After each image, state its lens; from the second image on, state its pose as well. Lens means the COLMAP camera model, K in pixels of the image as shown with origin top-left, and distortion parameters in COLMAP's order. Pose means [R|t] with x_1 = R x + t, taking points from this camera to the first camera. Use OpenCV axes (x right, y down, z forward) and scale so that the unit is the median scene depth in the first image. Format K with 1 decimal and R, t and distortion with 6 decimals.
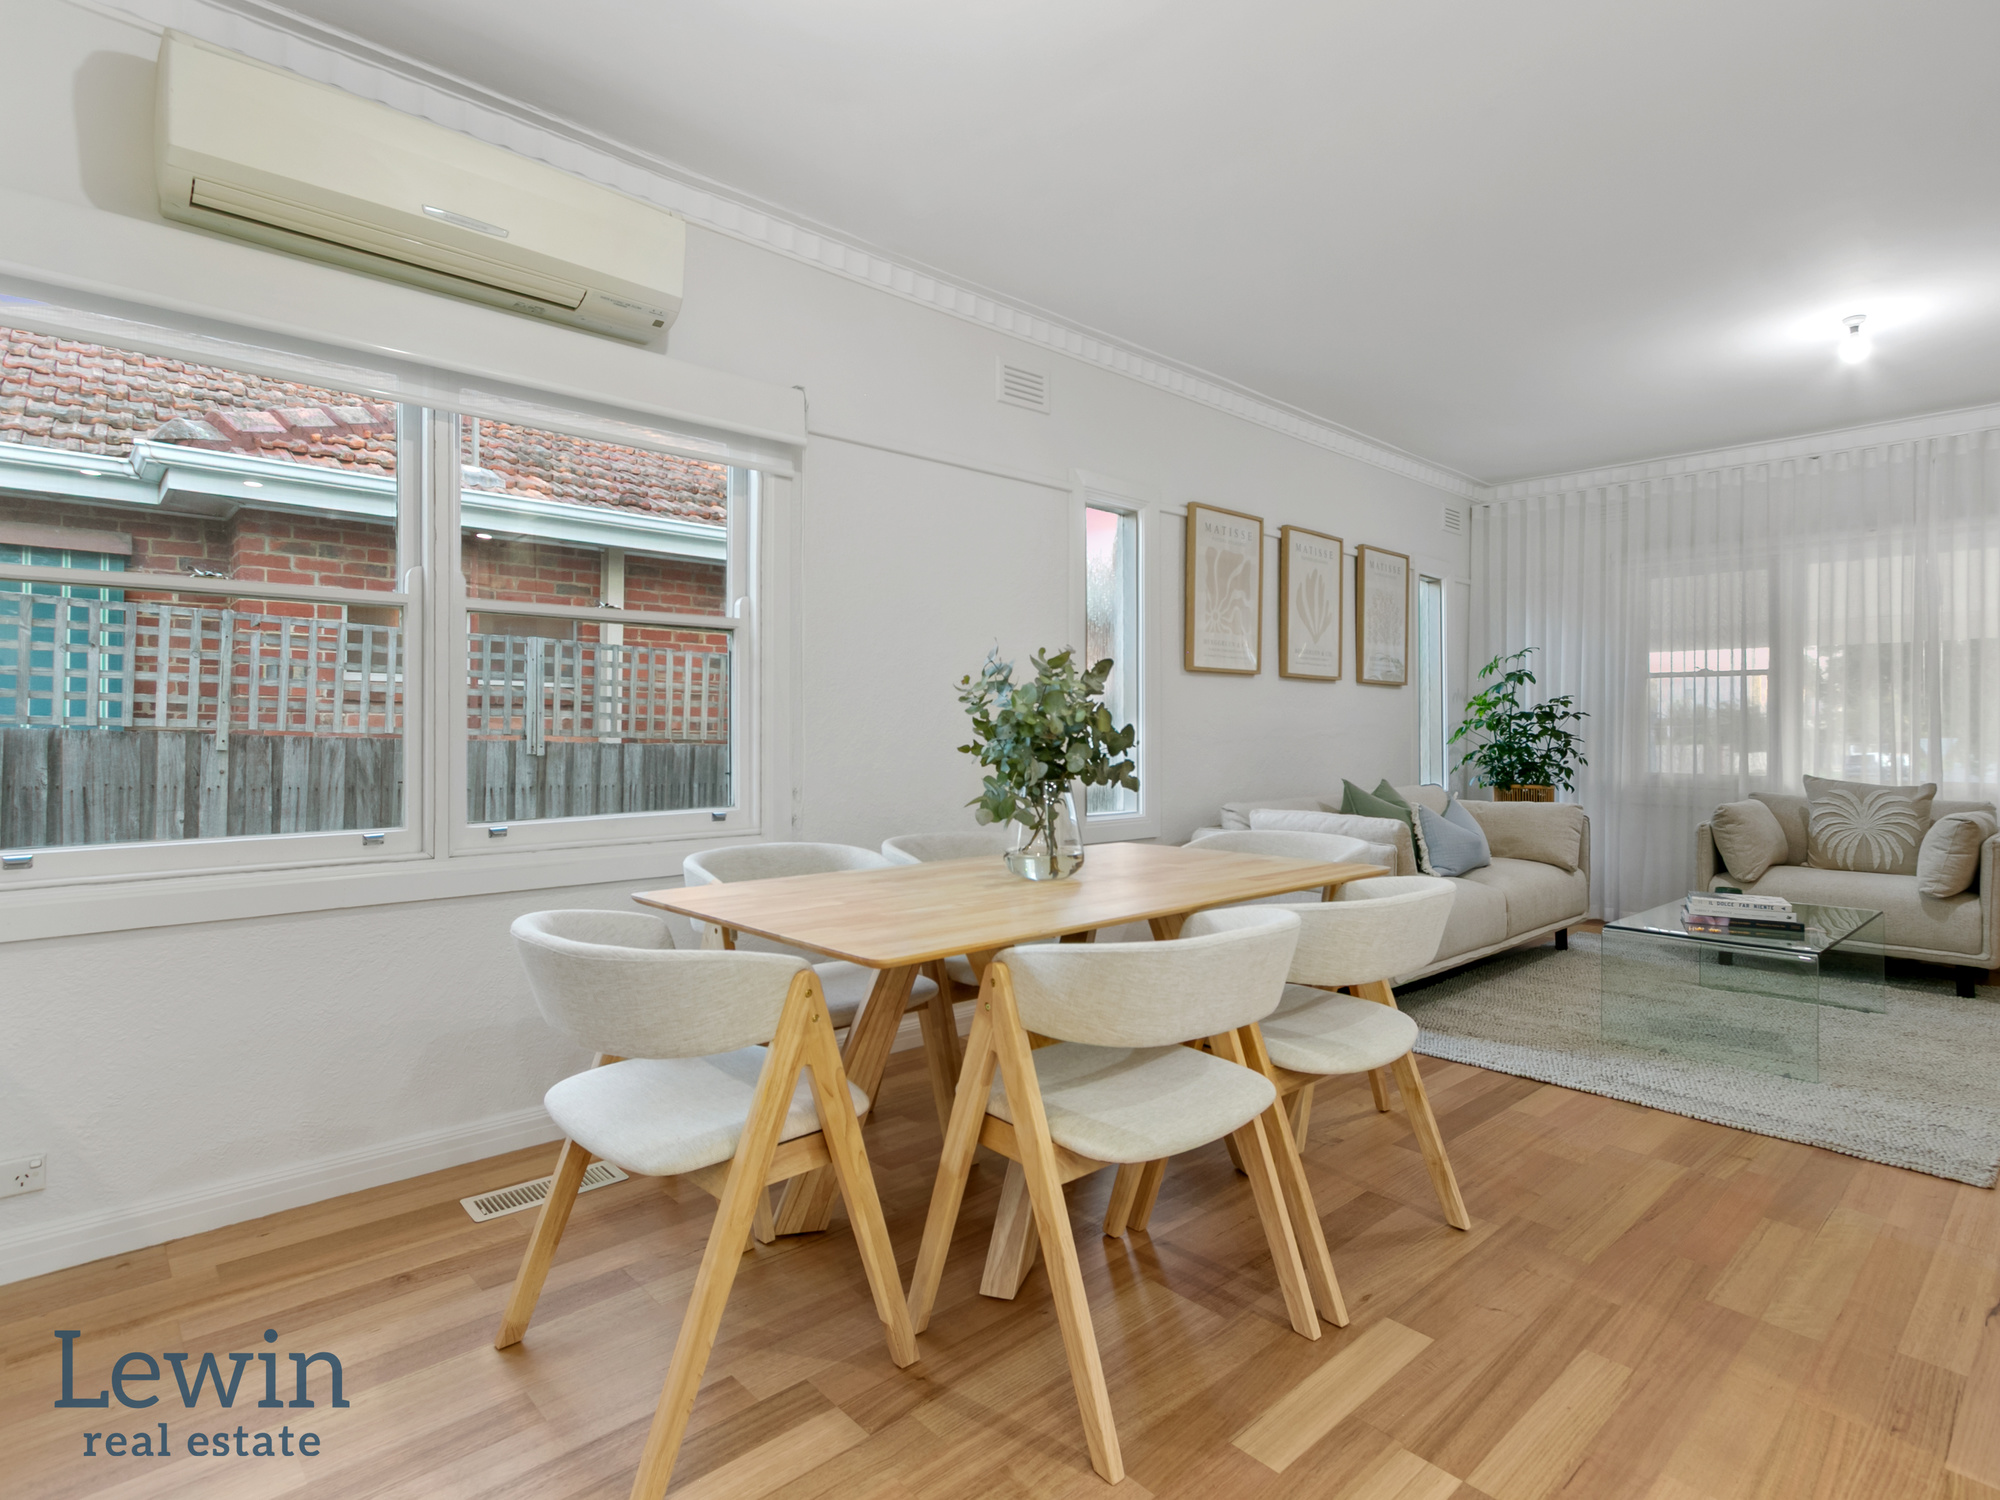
lens RADIAL K [[1038.5, 0, 994.9], [0, 1038.5, 726.5], [0, 0, 1]] dist [0.002358, -0.000397]
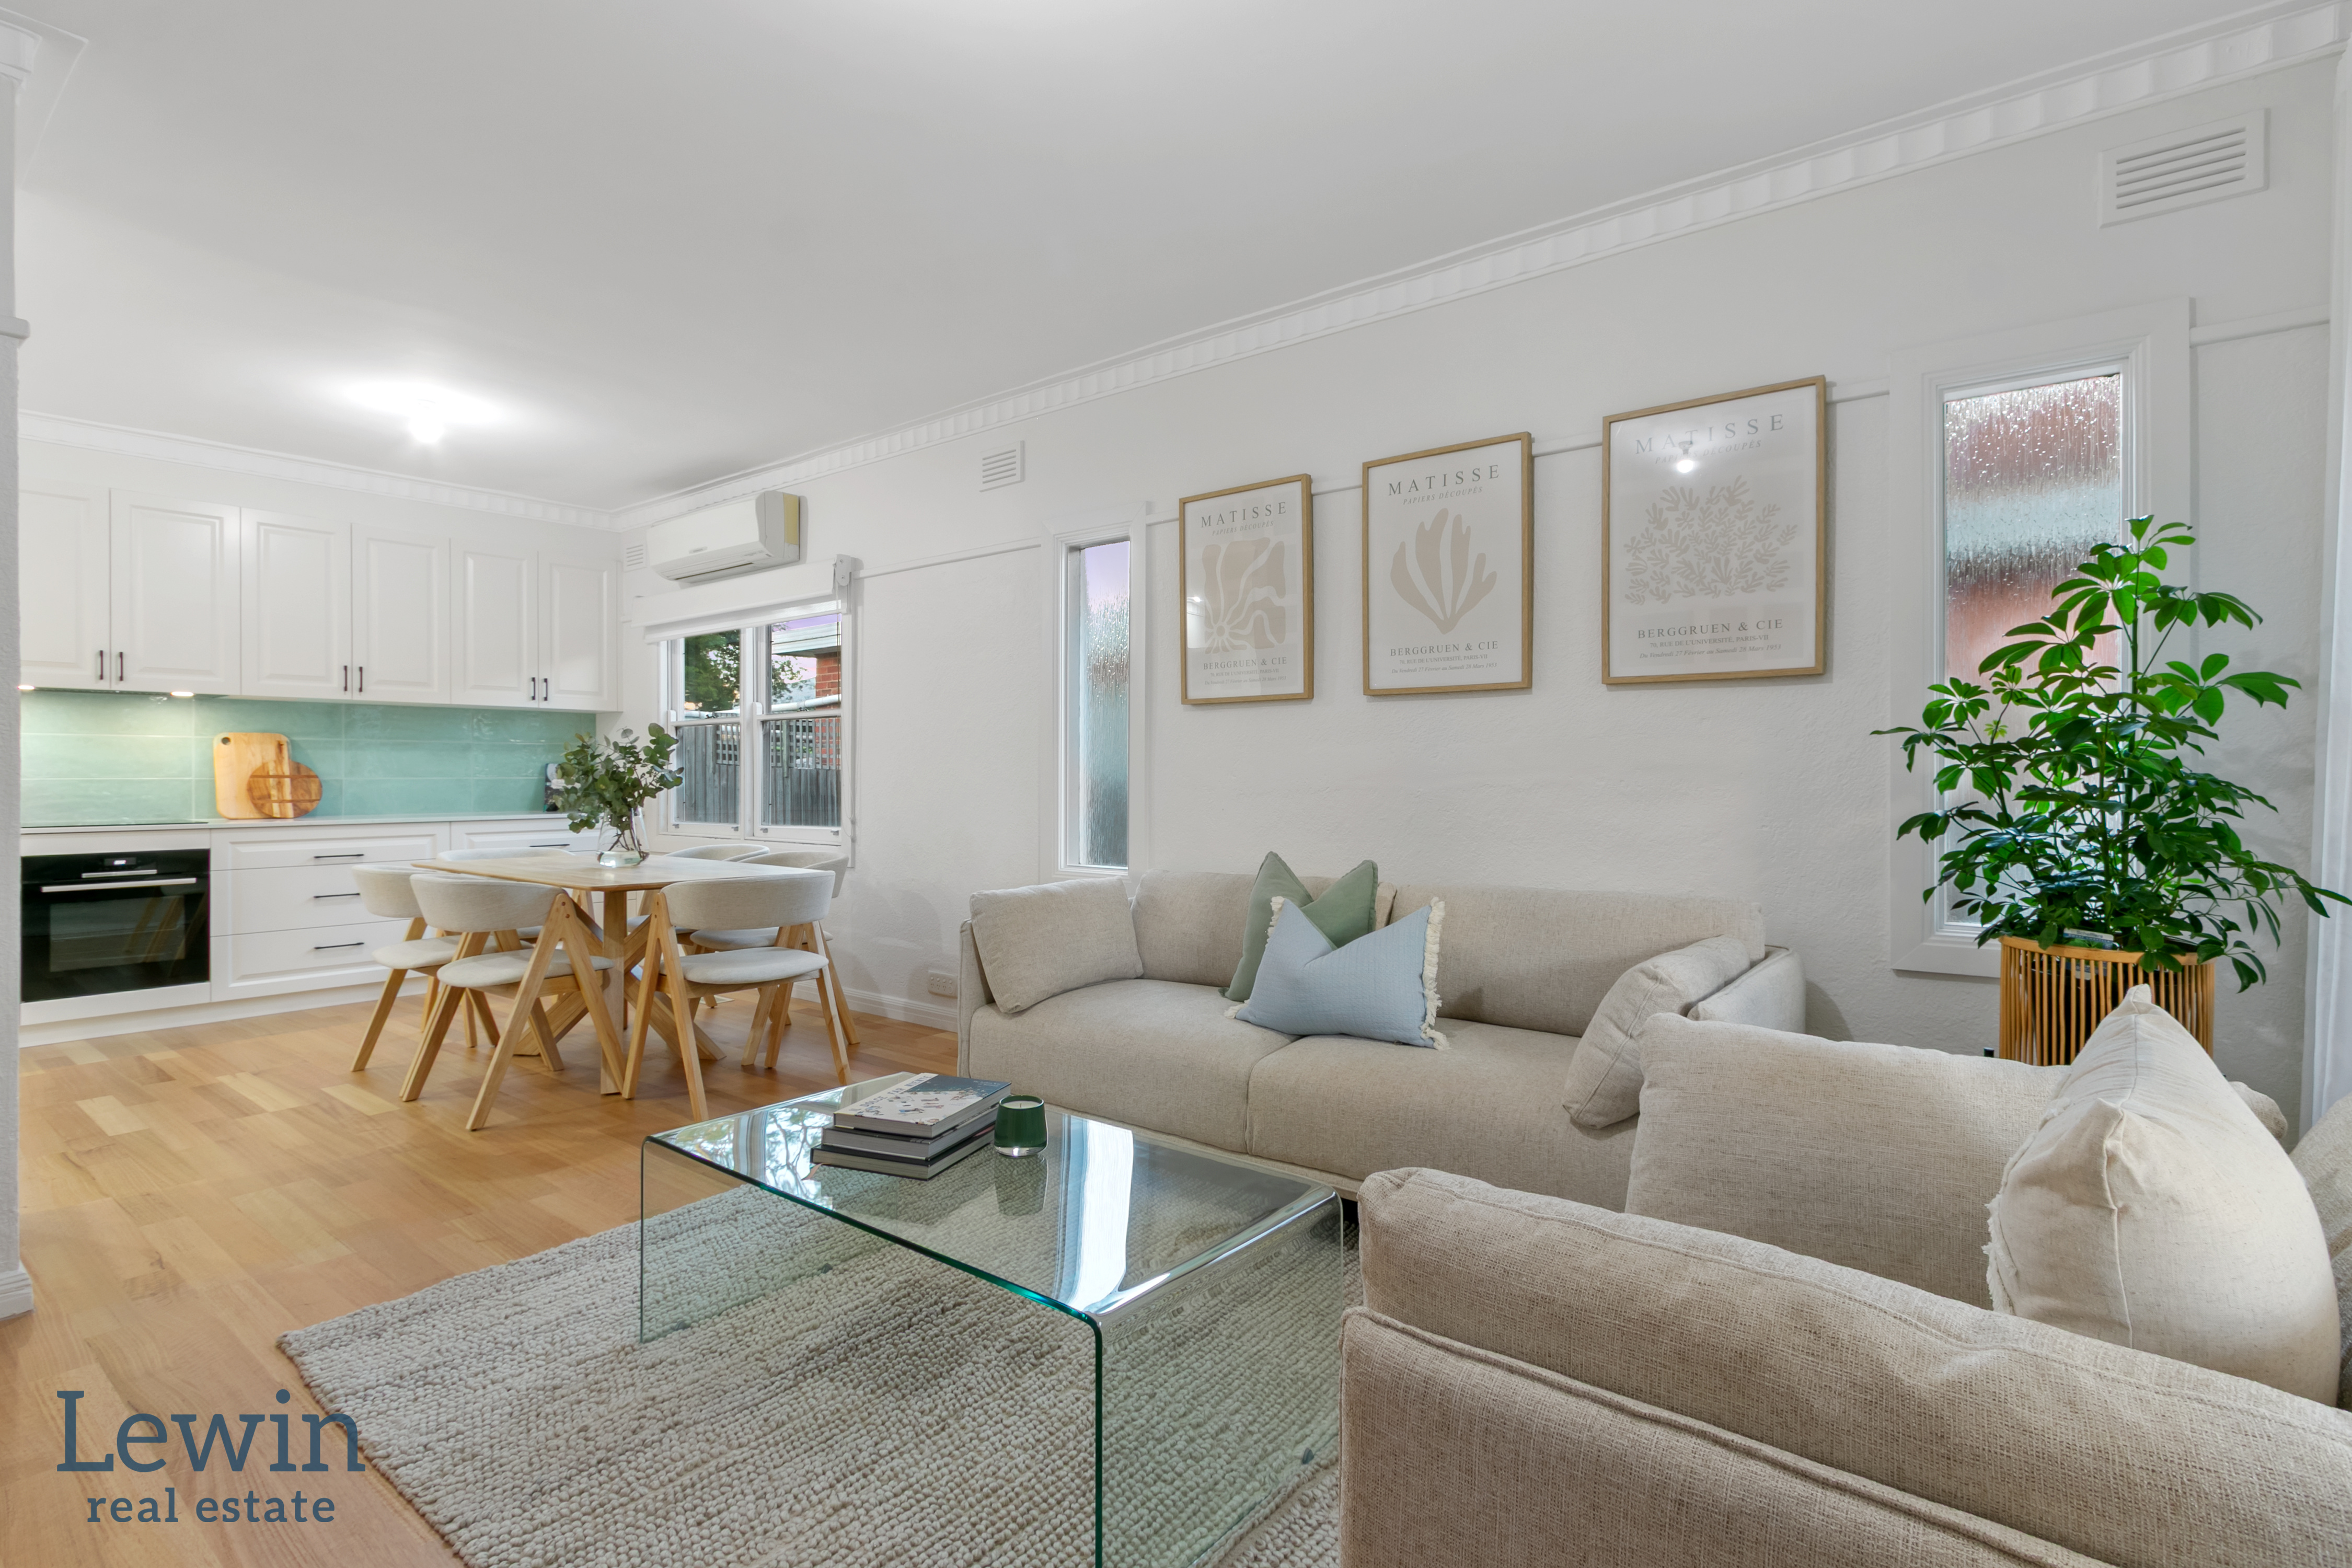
lens RADIAL K [[1182.6, 0, 1174.3], [0, 1182.6, 738.0], [0, 0, 1]] dist [0.032000, 0.000061]
pose [[0.133665, -0.025680, -0.990694, 1.107086], [0.009370, 0.999652, -0.024648, -0.004123], [0.990982, -0.005988, 0.133859, 0.862007]]
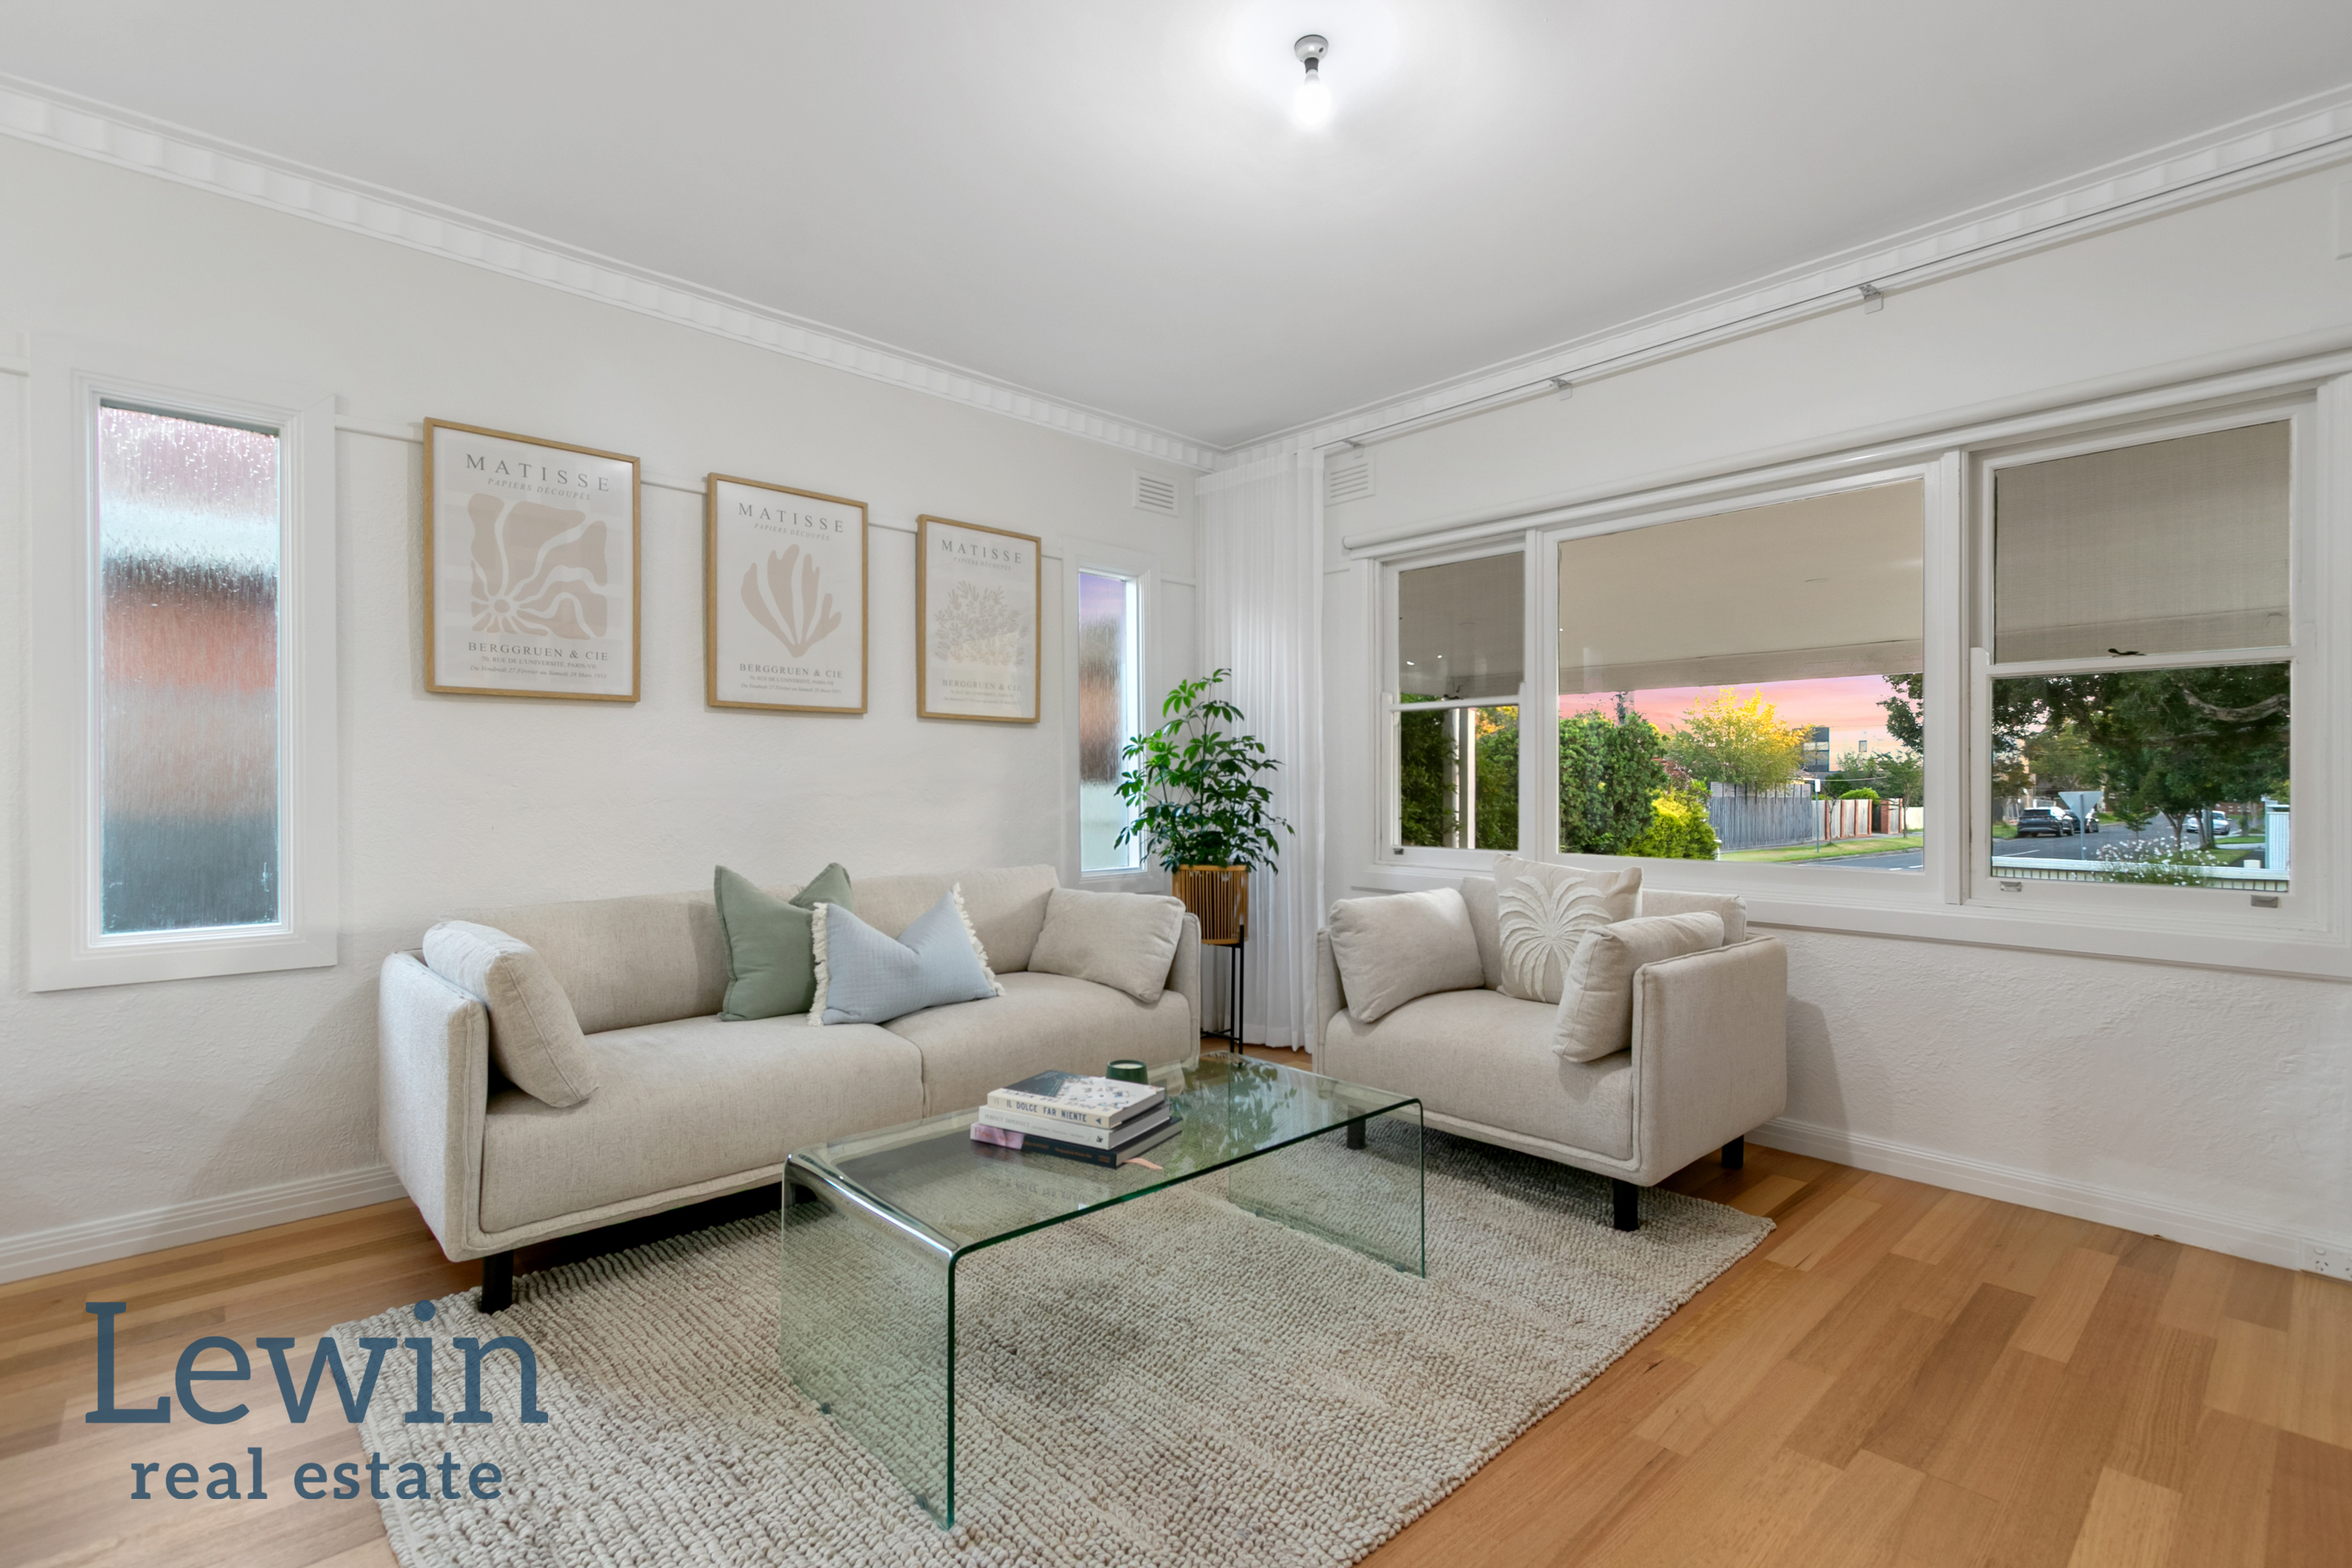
lens RADIAL K [[1075.5, 0, 1176.0], [0, 1075.5, 784.0], [0, 0, 1]] dist [0.001083, 0.000207]
pose [[0.999909, -0.004823, 0.012637, 0.623233], [0.004826, 0.999988, -0.000185, 0.002882], [-0.012635, 0.000246, 0.999920, 0.355983]]
